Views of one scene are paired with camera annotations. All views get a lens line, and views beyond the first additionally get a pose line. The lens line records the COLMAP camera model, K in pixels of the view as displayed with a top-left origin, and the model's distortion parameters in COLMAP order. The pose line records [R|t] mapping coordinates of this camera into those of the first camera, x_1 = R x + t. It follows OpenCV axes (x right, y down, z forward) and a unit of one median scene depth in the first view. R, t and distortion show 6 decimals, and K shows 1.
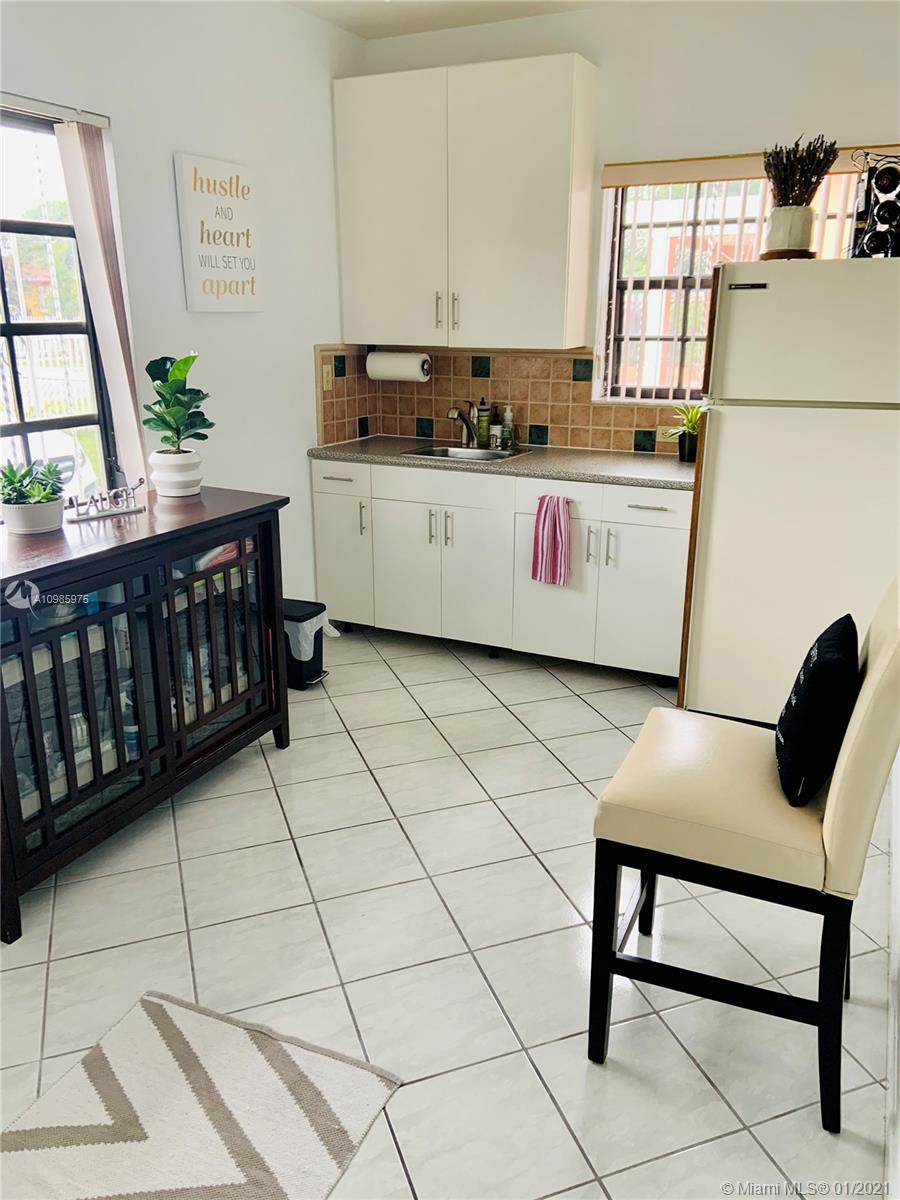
lens RADIAL K [[909.8, 0, 452.1], [0, 909.8, 594.1], [0, 0, 1]] dist [0.030883, -0.006644]
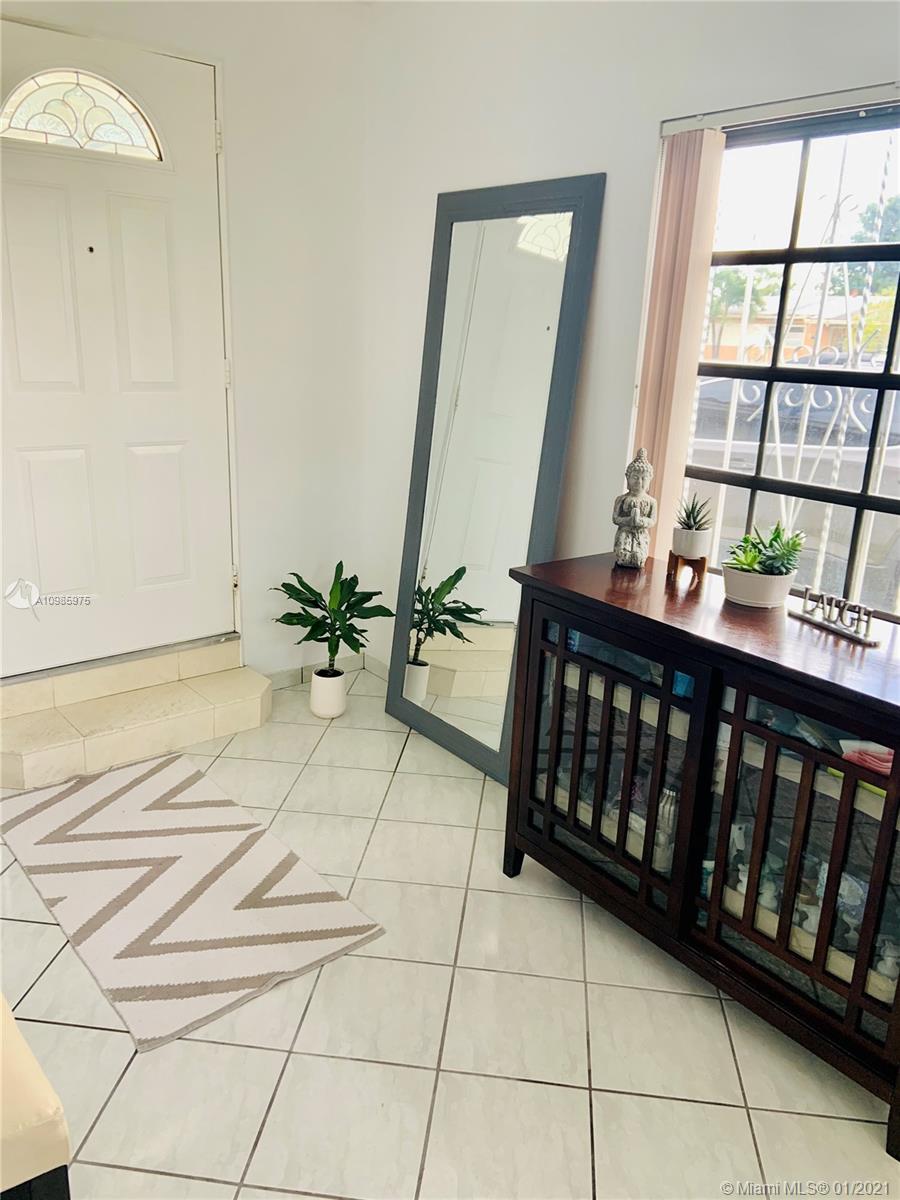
lens RADIAL K [[909.8, 0, 452.6], [0, 909.8, 603.4], [0, 0, 1]] dist [0.030883, -0.006644]
pose [[-0.429777, 0.251979, -0.867063, 0.428015], [-0.323319, 0.853652, 0.408341, -0.335079], [0.843064, 0.455834, -0.285410, 1.027377]]
